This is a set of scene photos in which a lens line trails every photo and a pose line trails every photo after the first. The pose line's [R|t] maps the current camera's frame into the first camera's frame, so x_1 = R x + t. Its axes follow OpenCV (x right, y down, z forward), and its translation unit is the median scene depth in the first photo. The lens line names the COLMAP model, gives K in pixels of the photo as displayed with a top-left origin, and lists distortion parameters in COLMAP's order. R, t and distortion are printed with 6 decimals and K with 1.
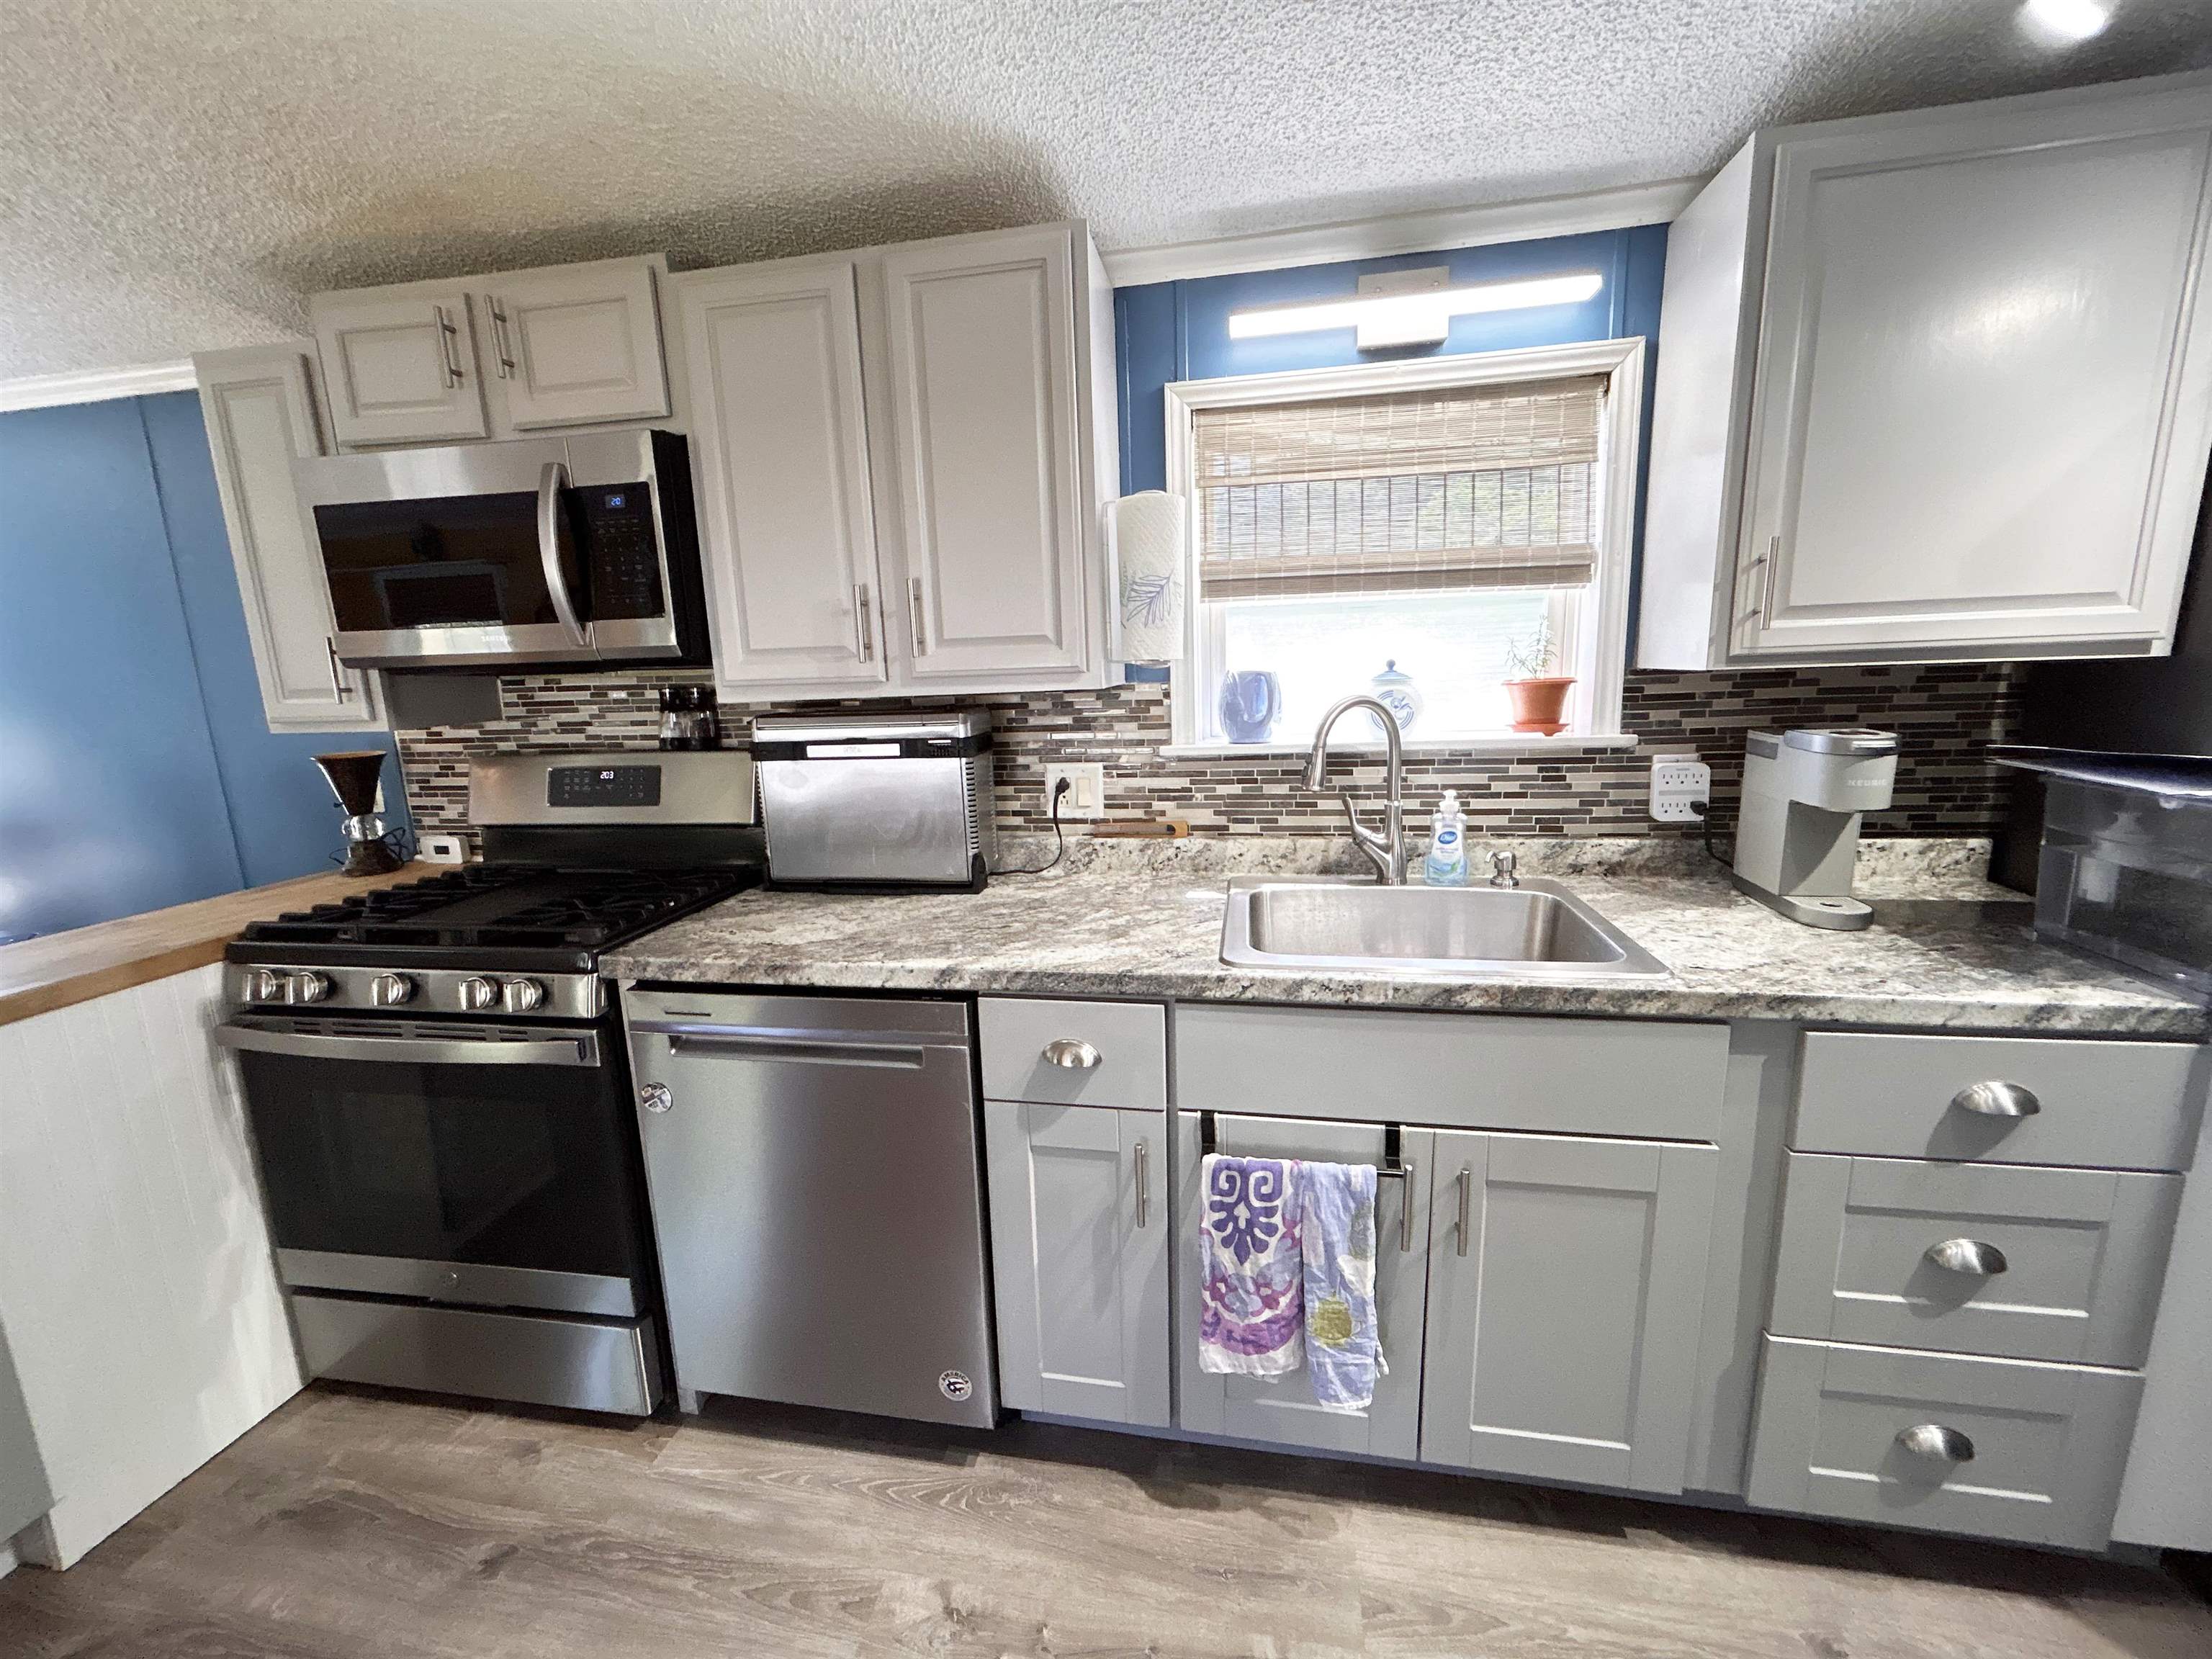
lens RADIAL K [[899.5, 0, 1093.7], [0, 899.5, 832.9], [0, 0, 1]] dist [-0.000057, -0.000422]
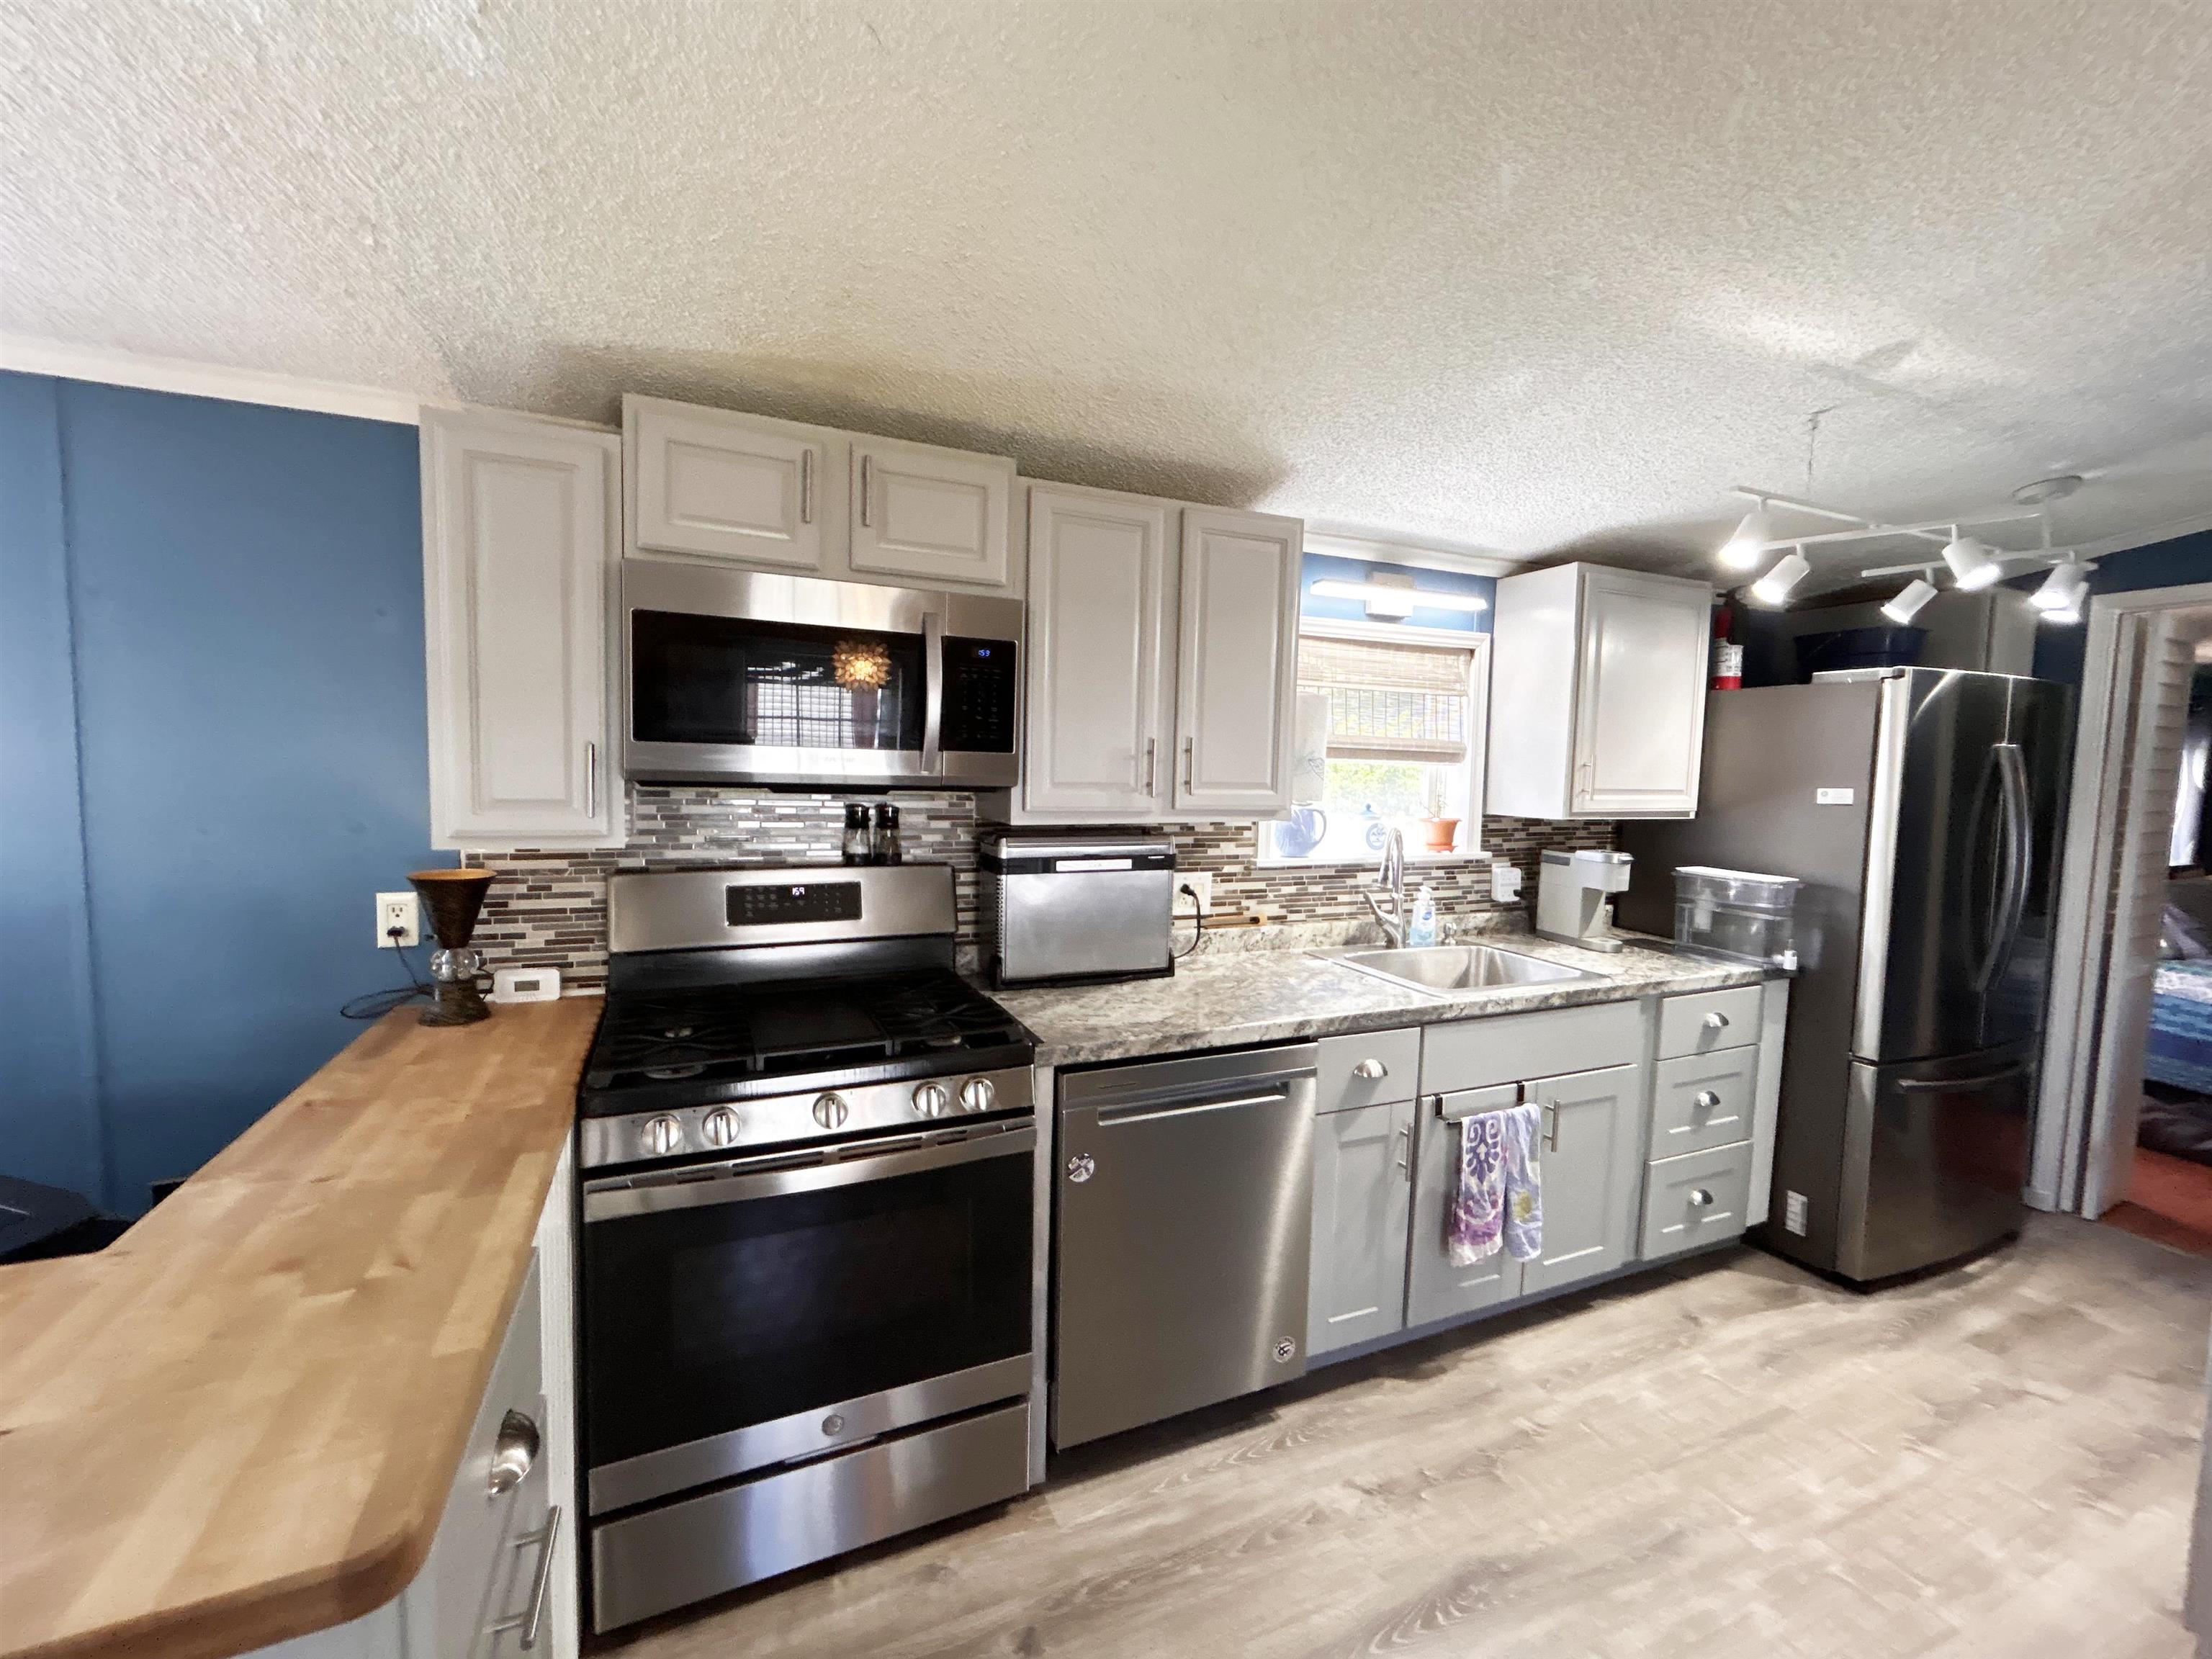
lens RADIAL K [[899.5, 0, 1093.7], [0, 899.5, 832.9], [0, 0, 1]] dist [-0.000057, -0.000422]
pose [[0.829361, 0.010801, 0.558608, -0.996765], [0.053400, 0.993704, -0.098497, -0.015764], [-0.556155, 0.111519, 0.823563, -0.006797]]
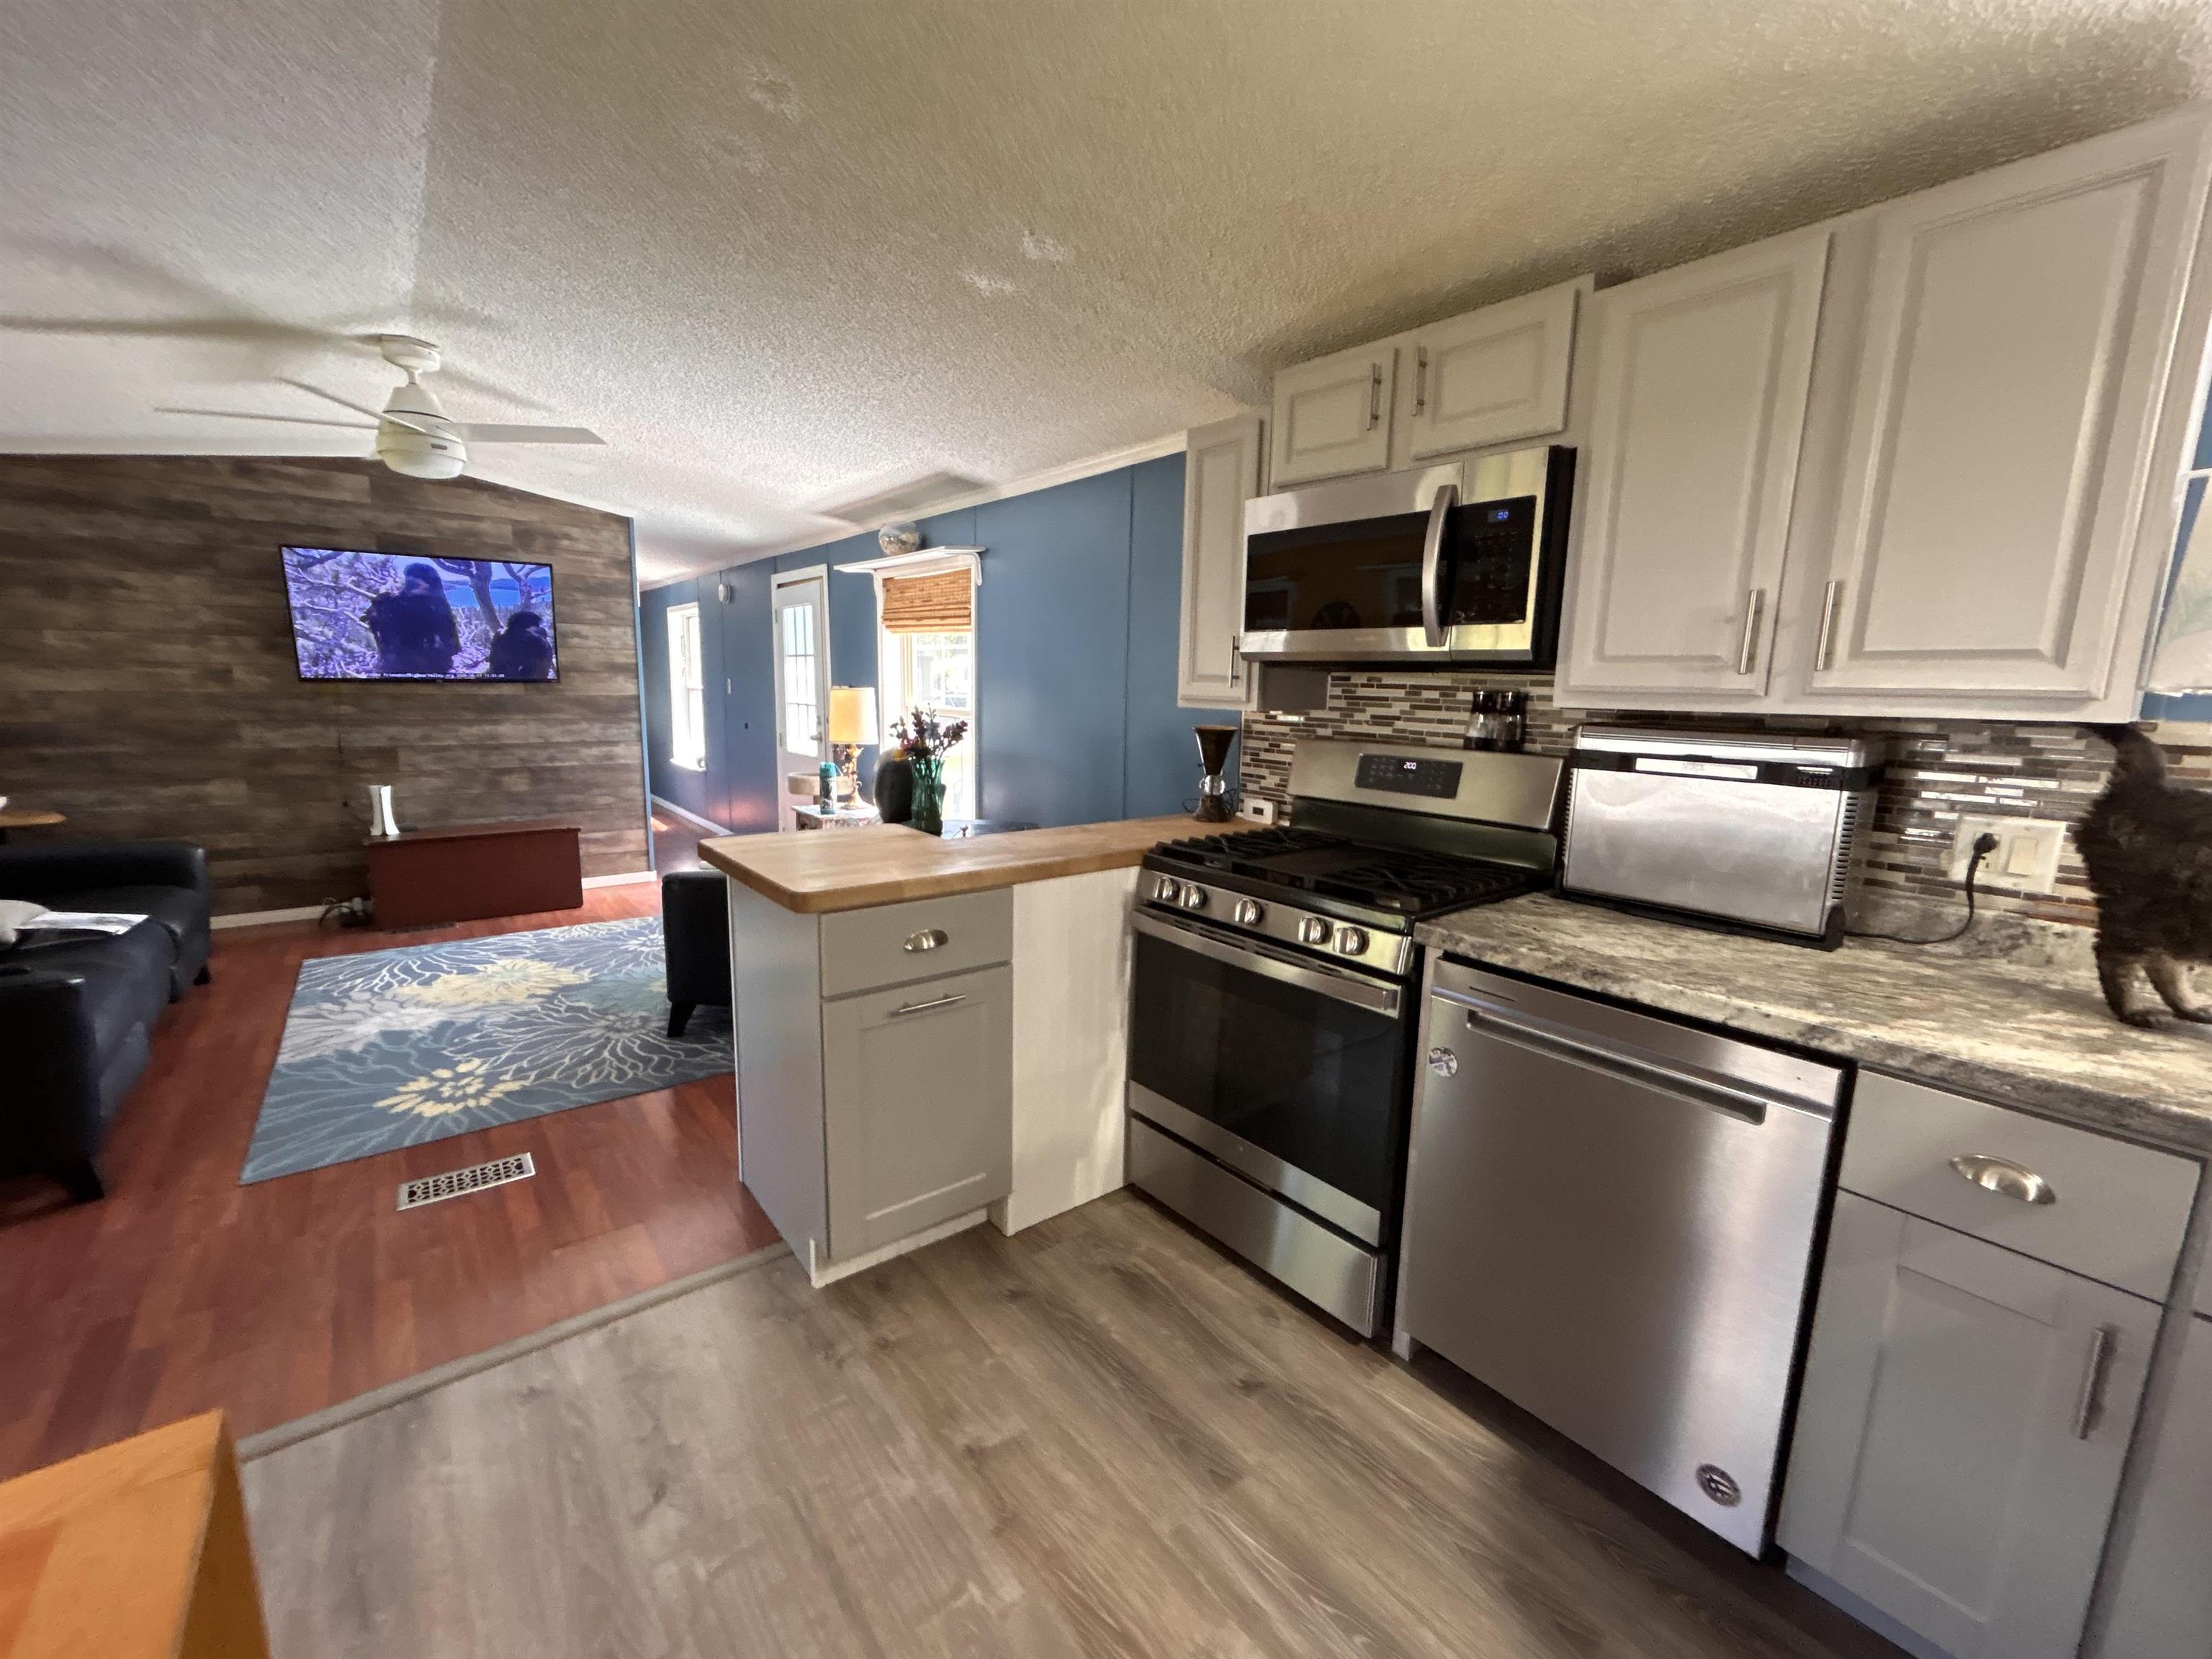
lens RADIAL K [[900.3, 0, 1091.2], [0, 900.3, 834.7], [0, 0, 1]] dist [-0.000665, 0.000315]
pose [[0.749700, 0.160985, -0.641898, -0.133507], [-0.168683, 0.984408, 0.049873, 0.036716], [0.639918, 0.070888, 0.765166, -0.111956]]
